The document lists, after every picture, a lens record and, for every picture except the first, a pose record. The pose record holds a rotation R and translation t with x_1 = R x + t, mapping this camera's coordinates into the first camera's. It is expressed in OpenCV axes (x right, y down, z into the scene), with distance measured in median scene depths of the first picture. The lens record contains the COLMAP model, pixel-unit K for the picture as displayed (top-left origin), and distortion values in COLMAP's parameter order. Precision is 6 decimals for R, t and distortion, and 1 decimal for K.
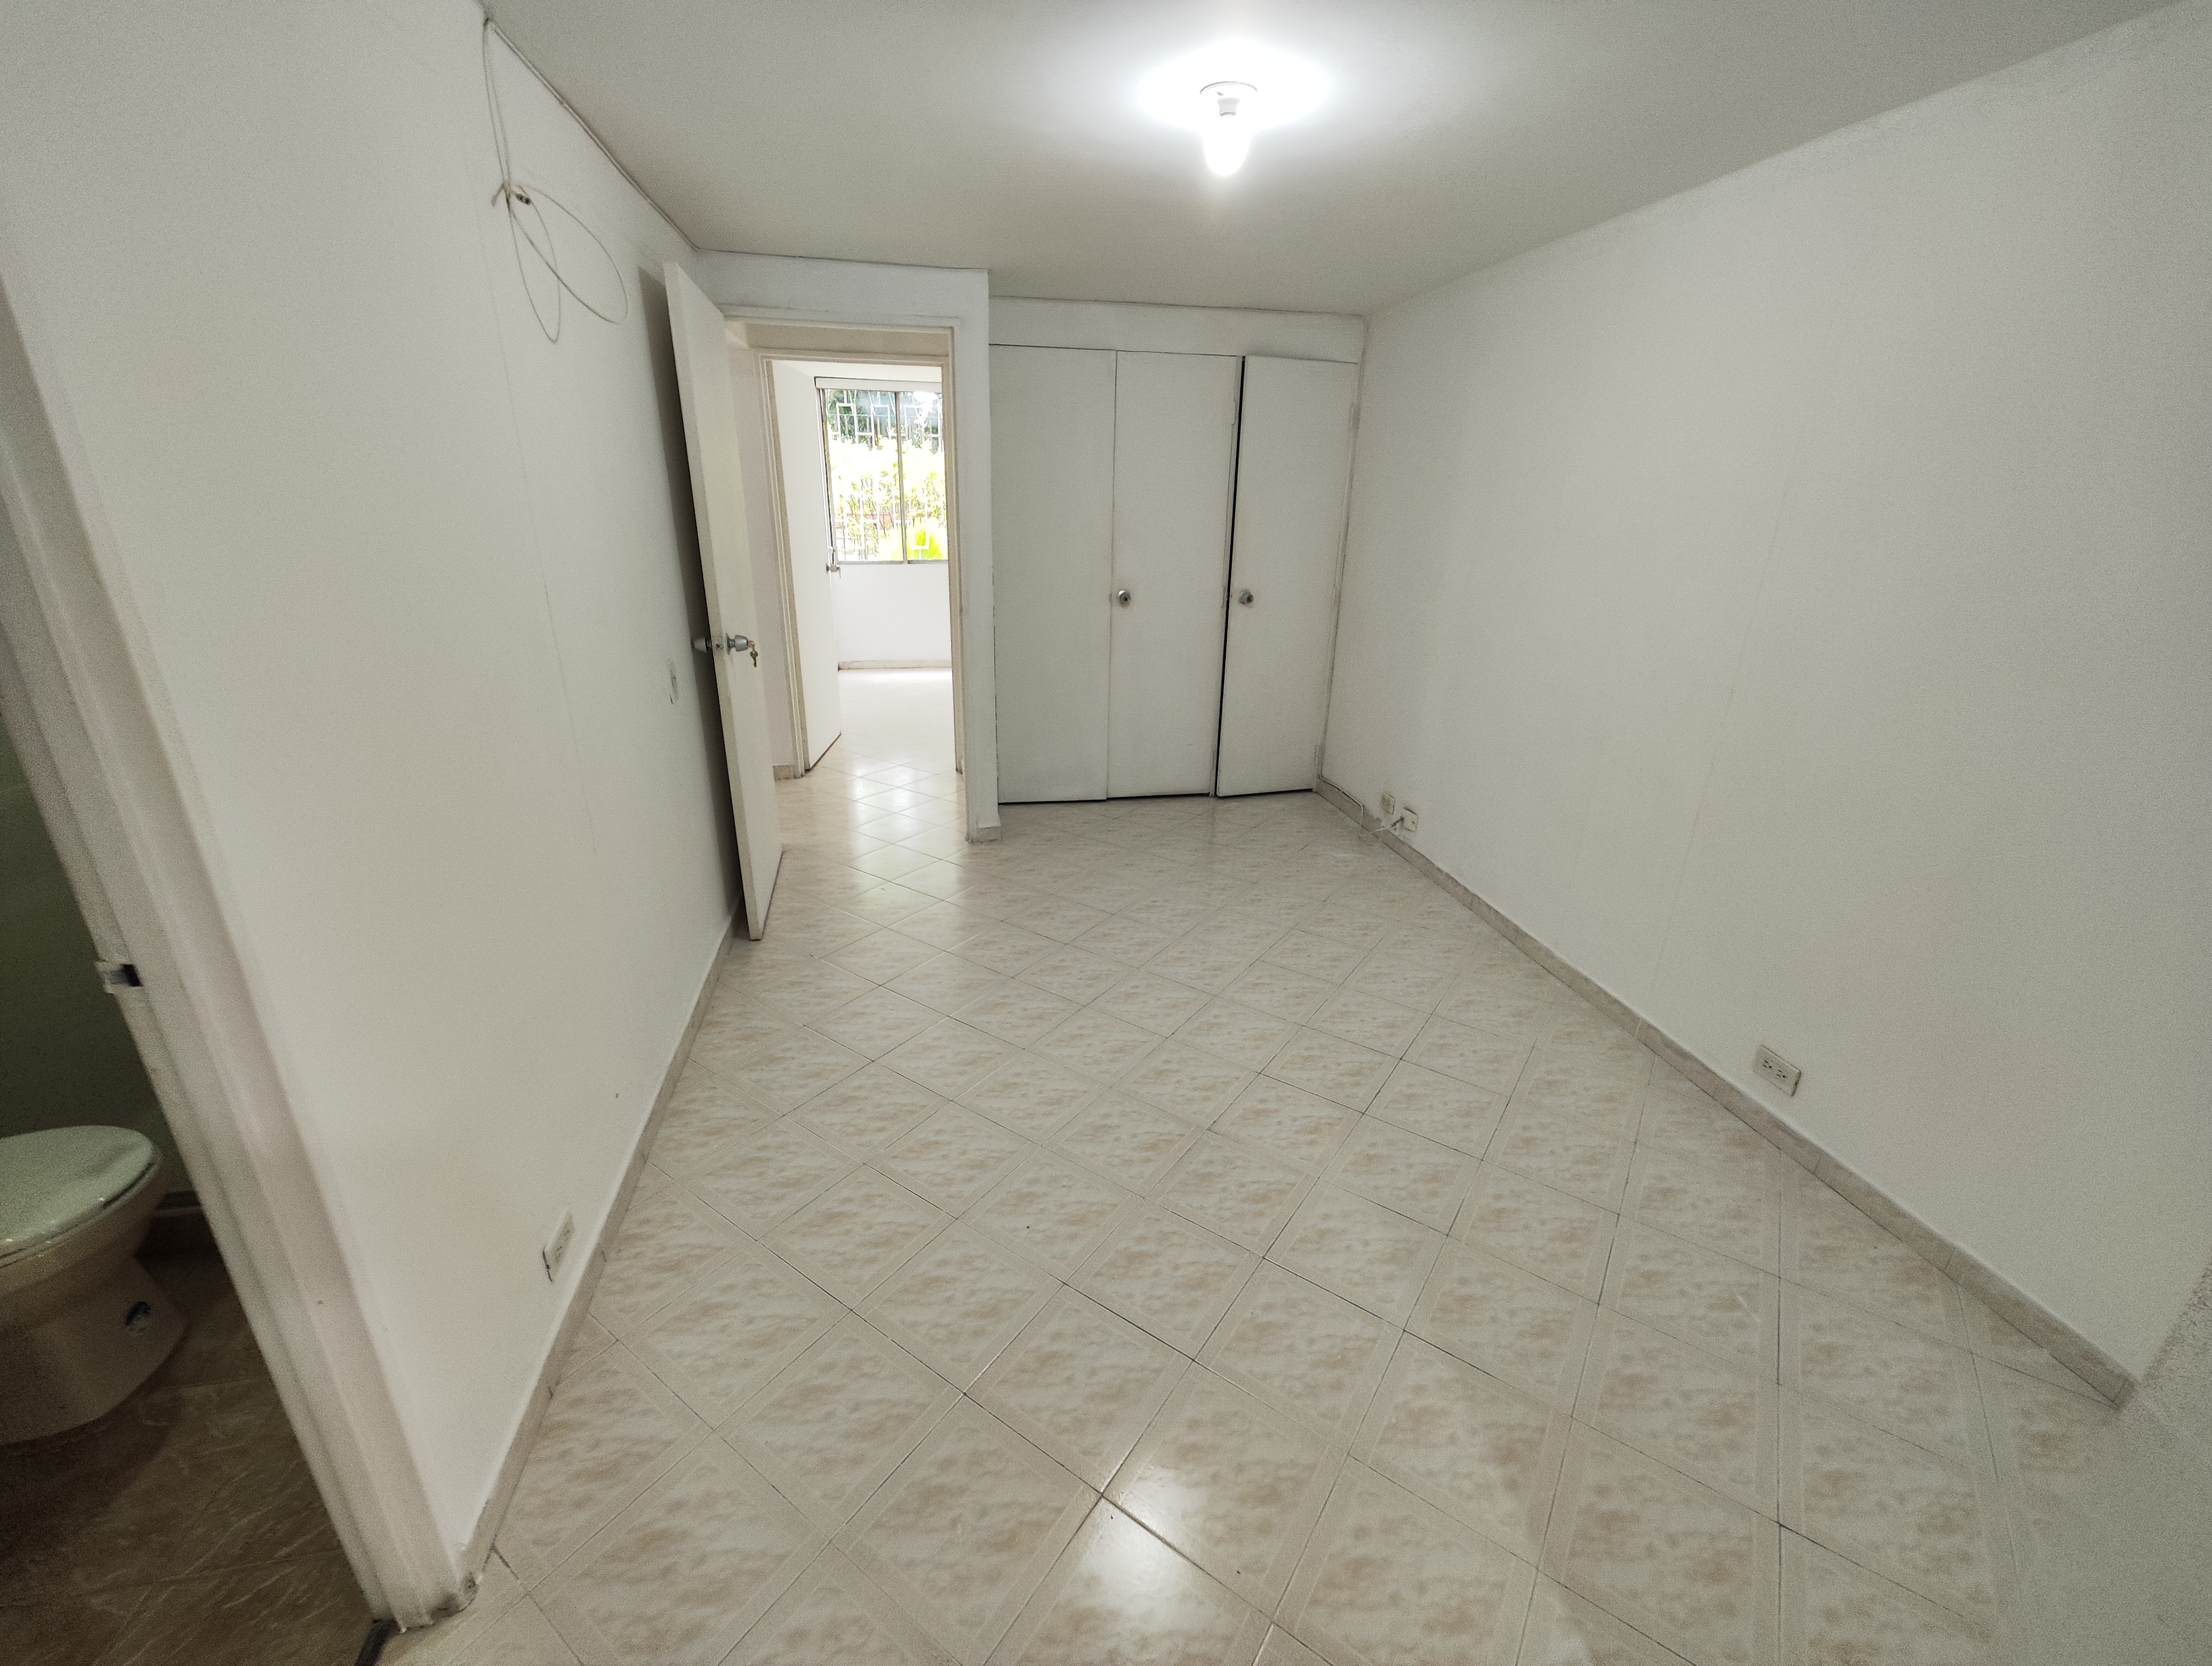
lens RADIAL K [[922.8, 0, 1101.2], [0, 922.8, 836.7], [0, 0, 1]] dist [-0.015163, 0.013249]
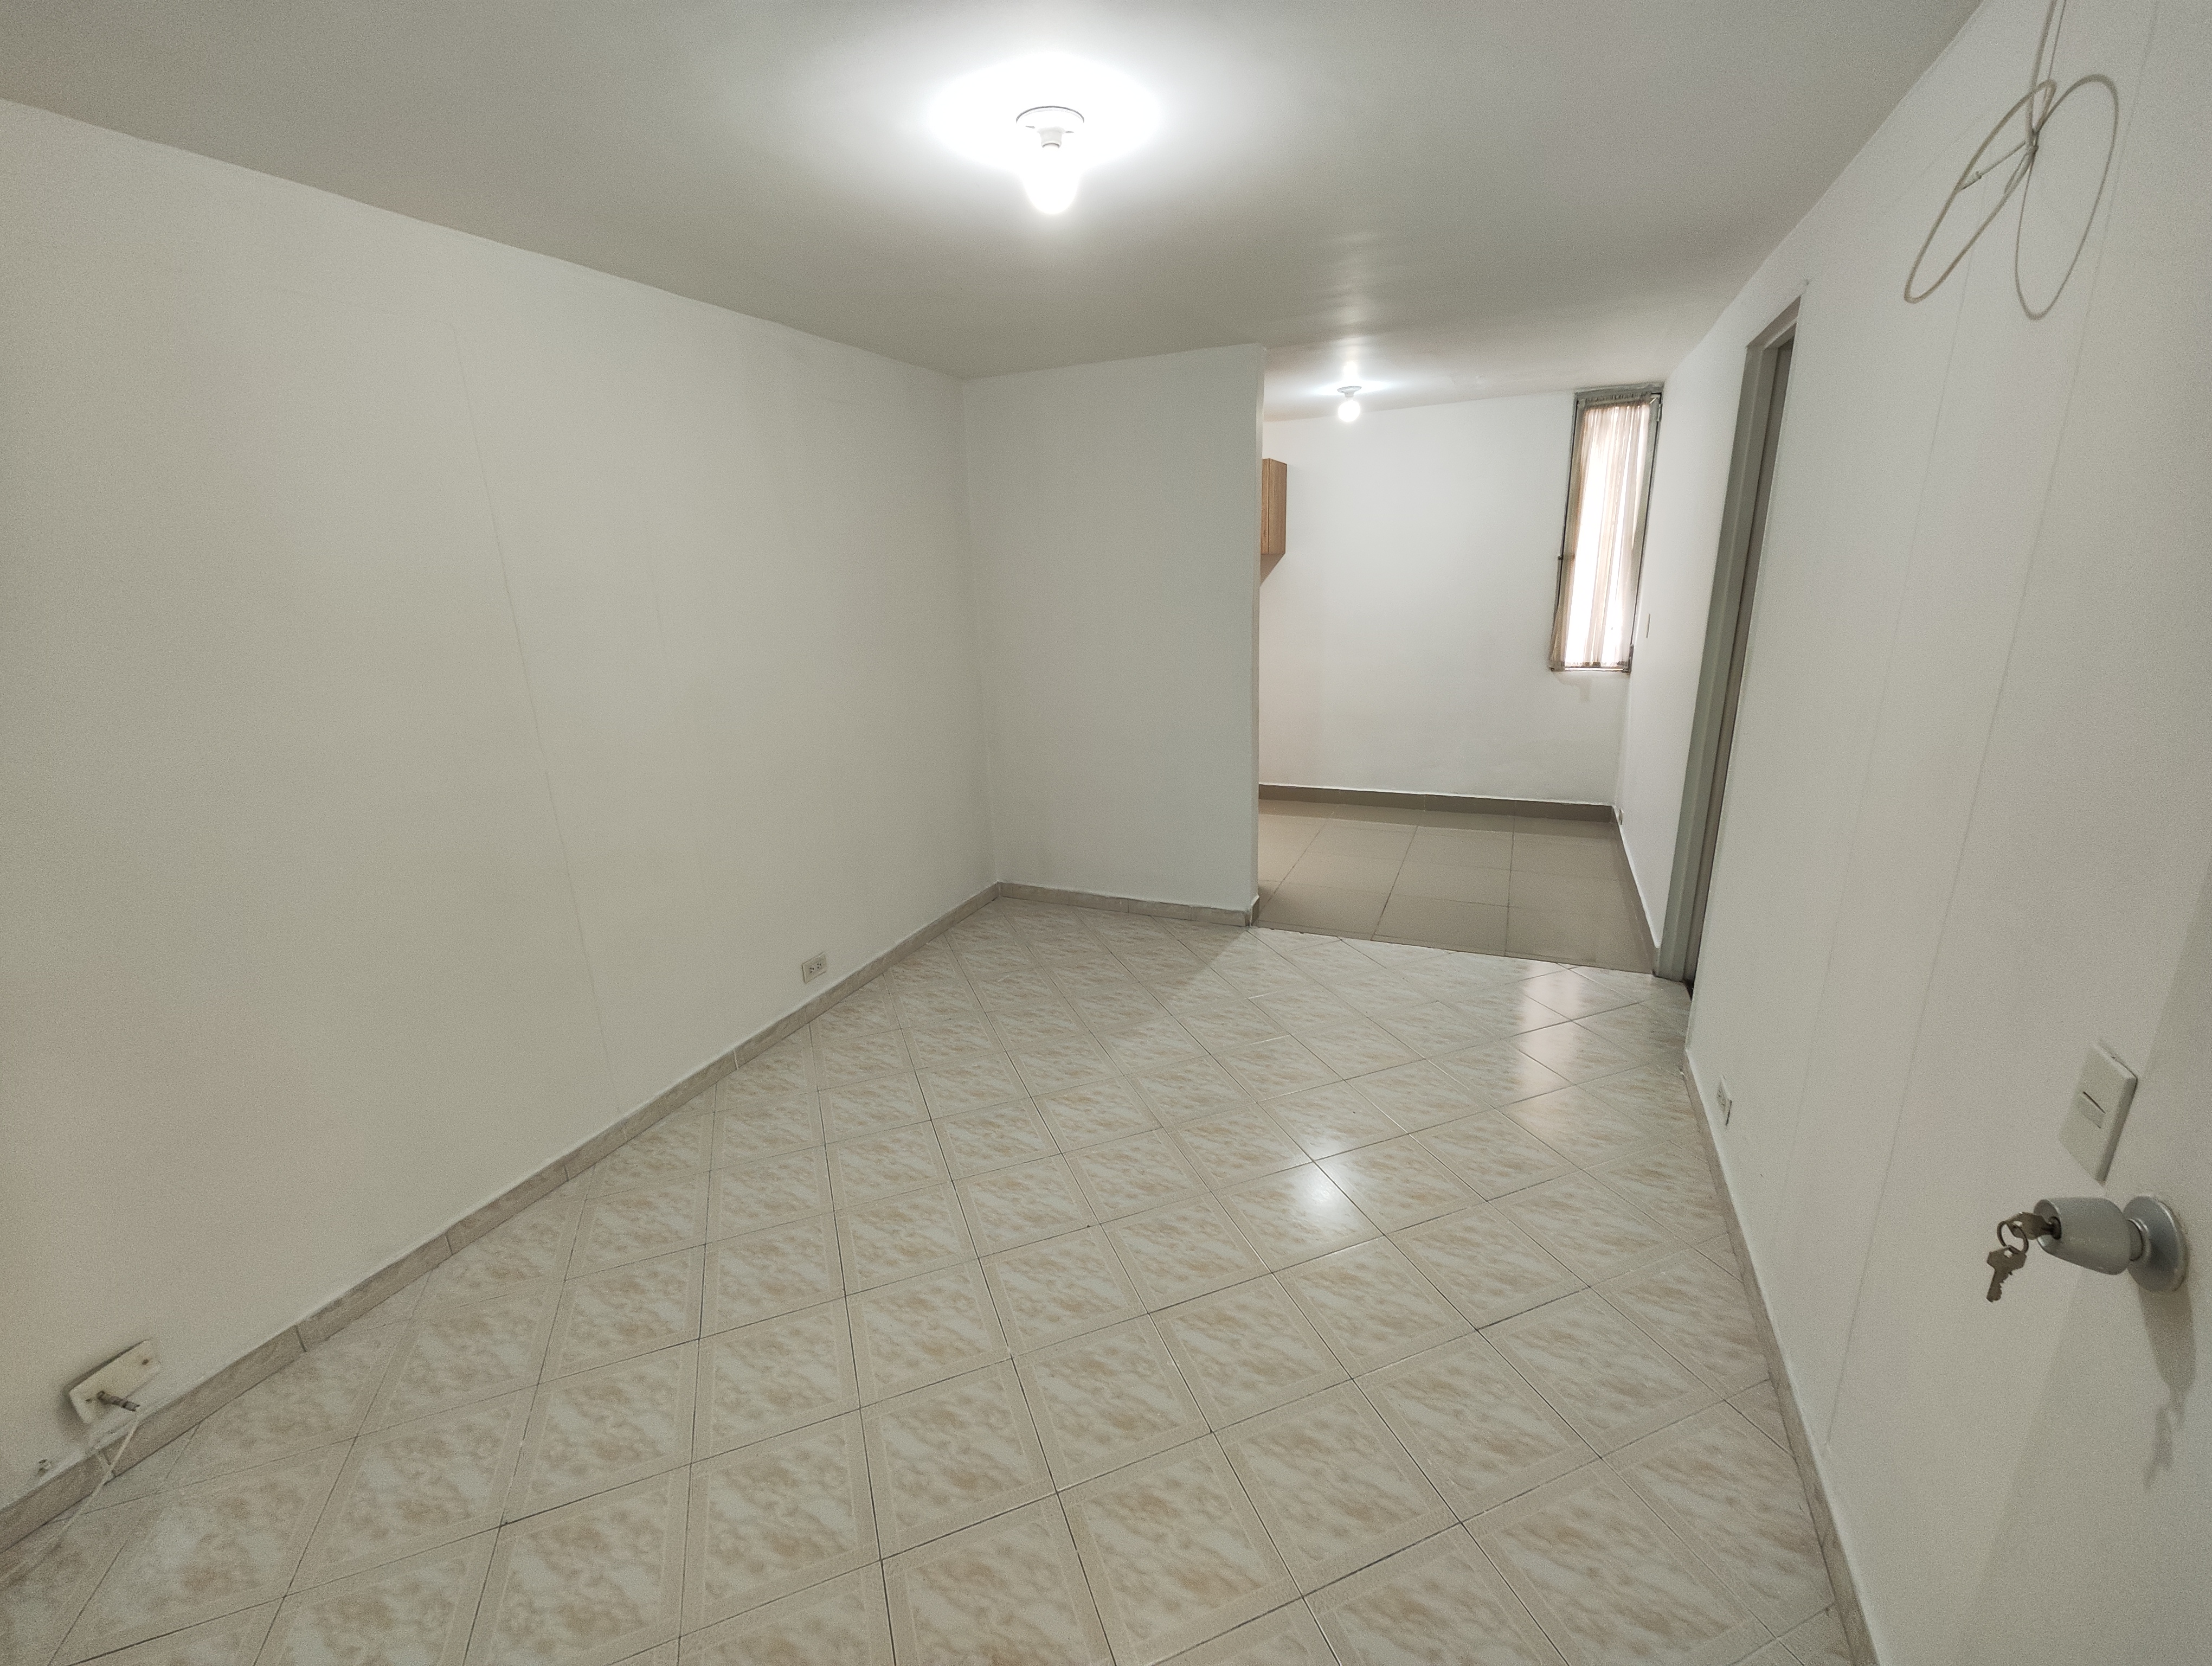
lens RADIAL K [[922.8, 0, 1101.2], [0, 922.8, 836.7], [0, 0, 1]] dist [-0.015163, 0.013249]
pose [[-0.824700, -0.148122, 0.545829, -0.230289], [0.220591, 0.804418, 0.551589, -0.361236], [-0.520778, 0.575301, -0.630729, 0.936137]]
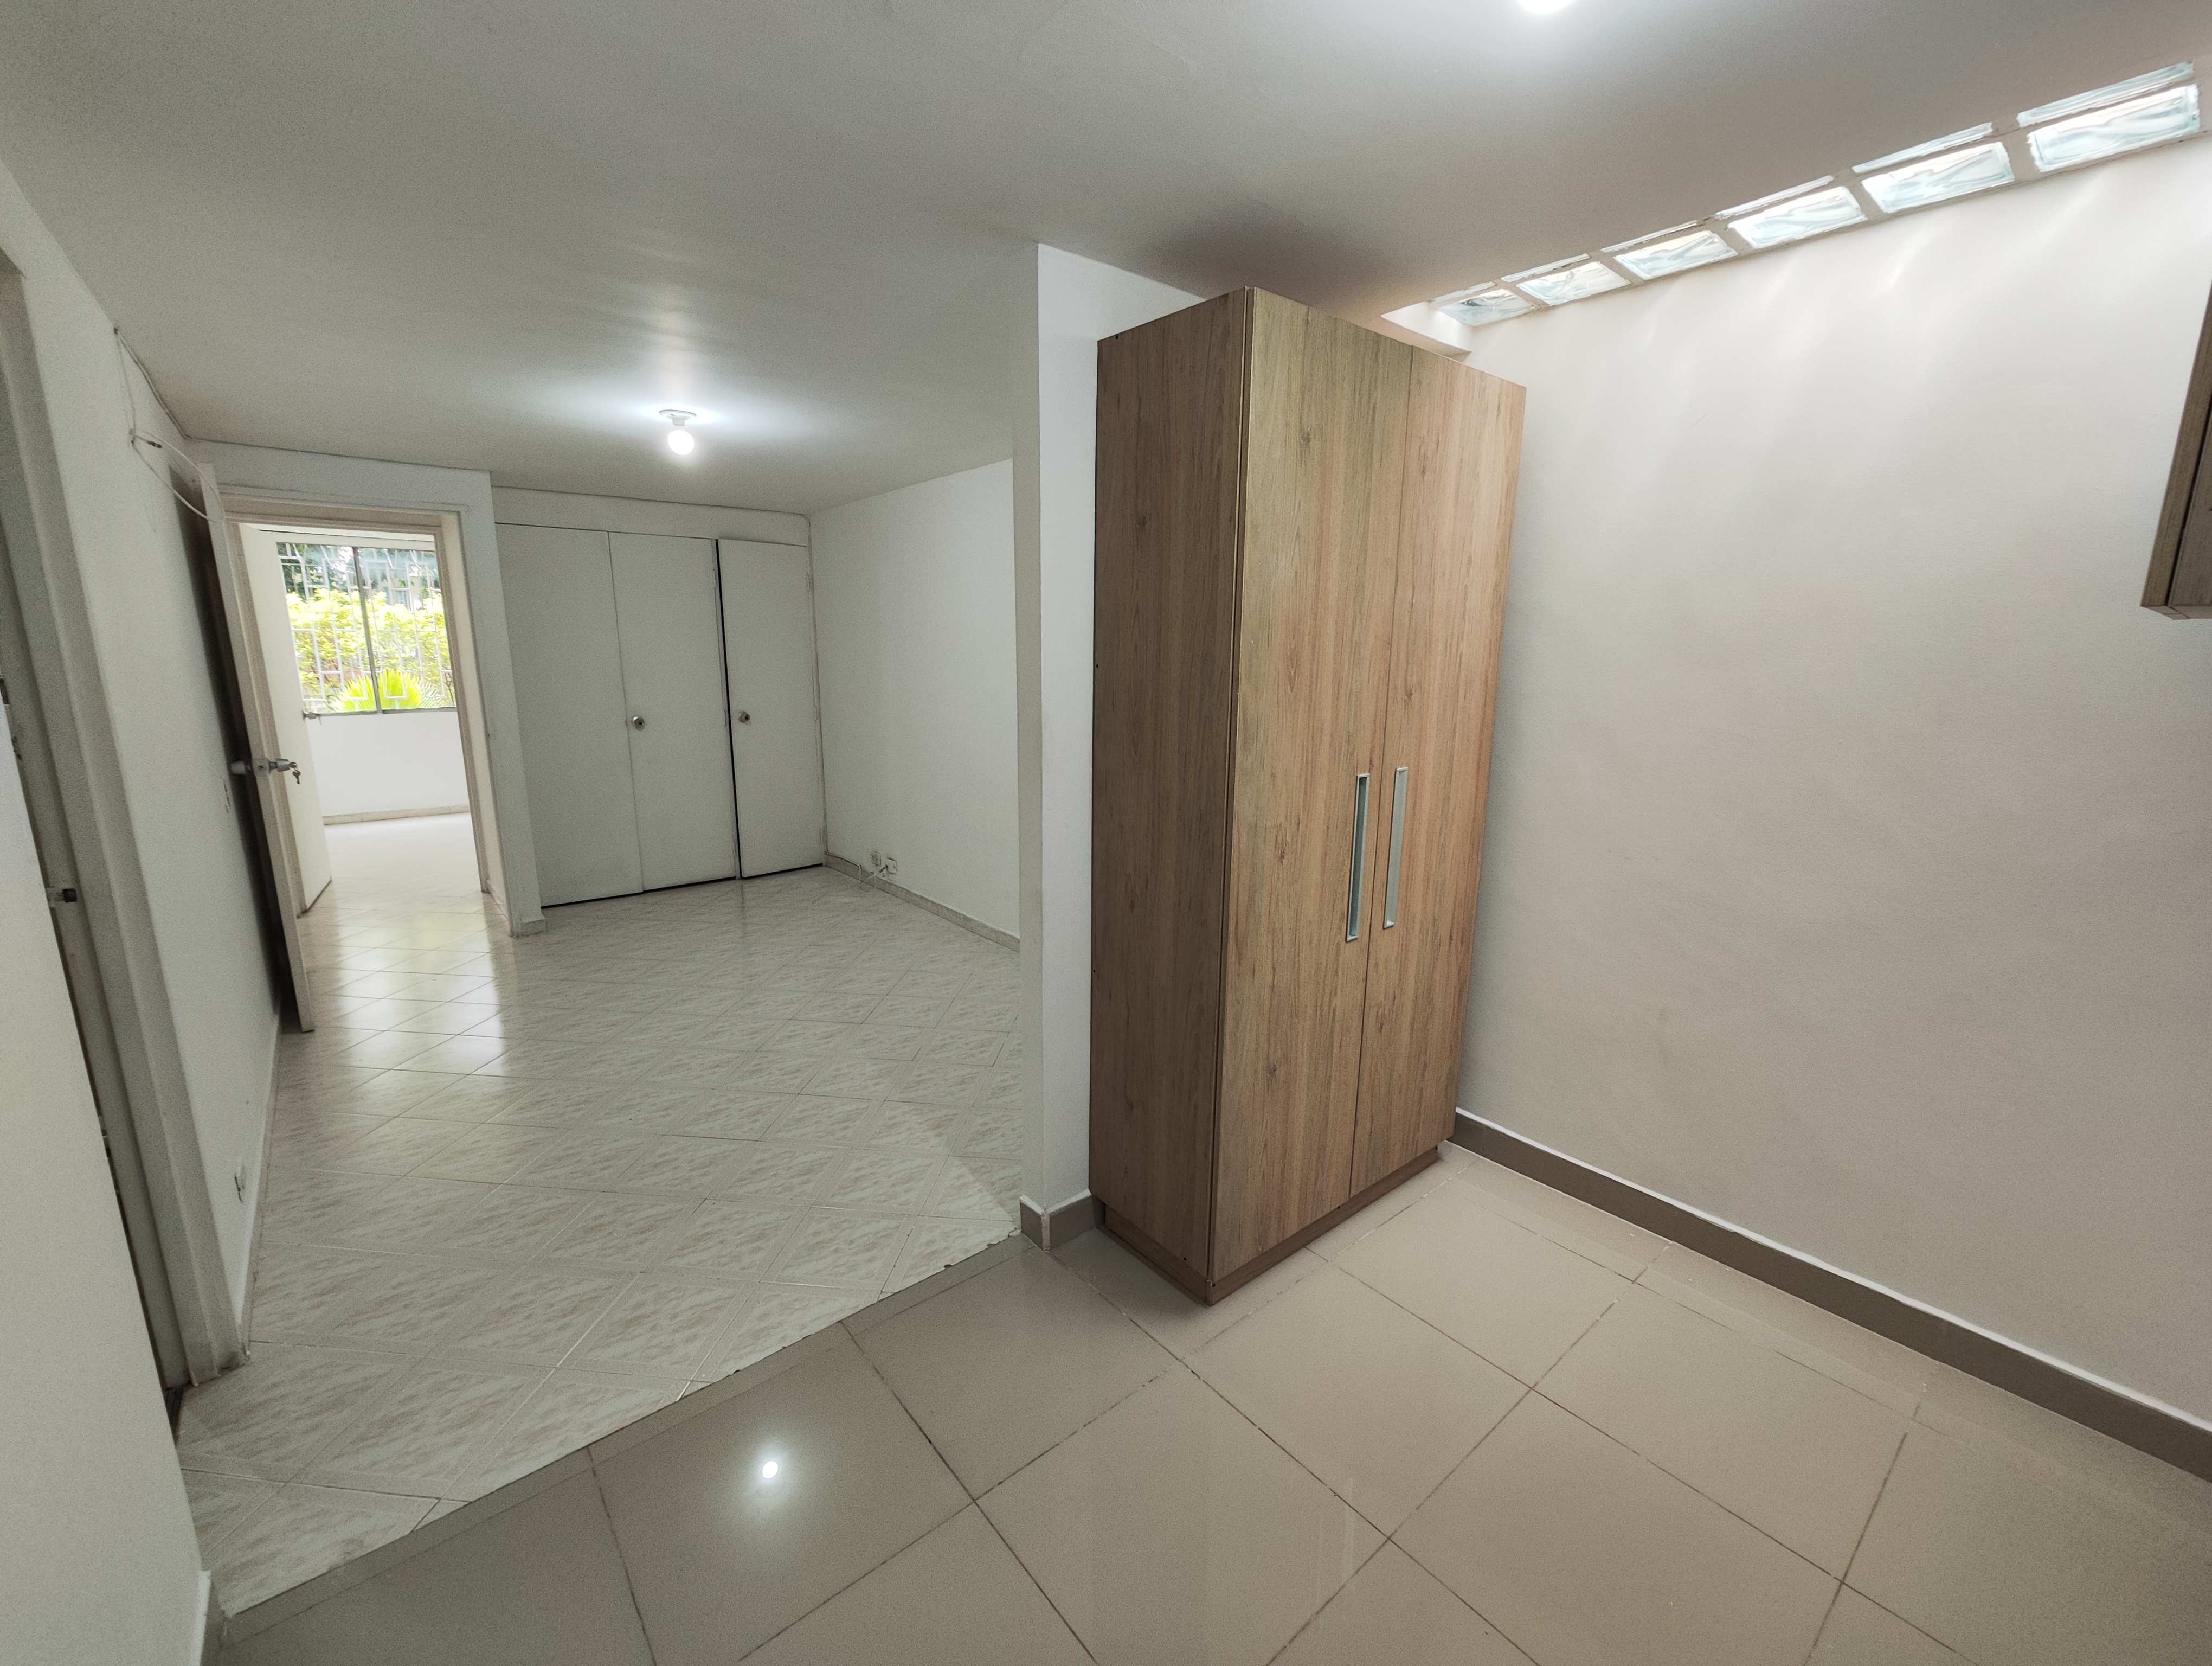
lens RADIAL K [[922.8, 0, 1101.2], [0, 922.8, 836.7], [0, 0, 1]] dist [-0.015163, 0.013249]
pose [[0.875329, -0.111348, 0.470533, -0.032992], [0.179692, 0.978341, -0.102763, 0.142338], [-0.448899, 0.174503, 0.876378, -0.361201]]
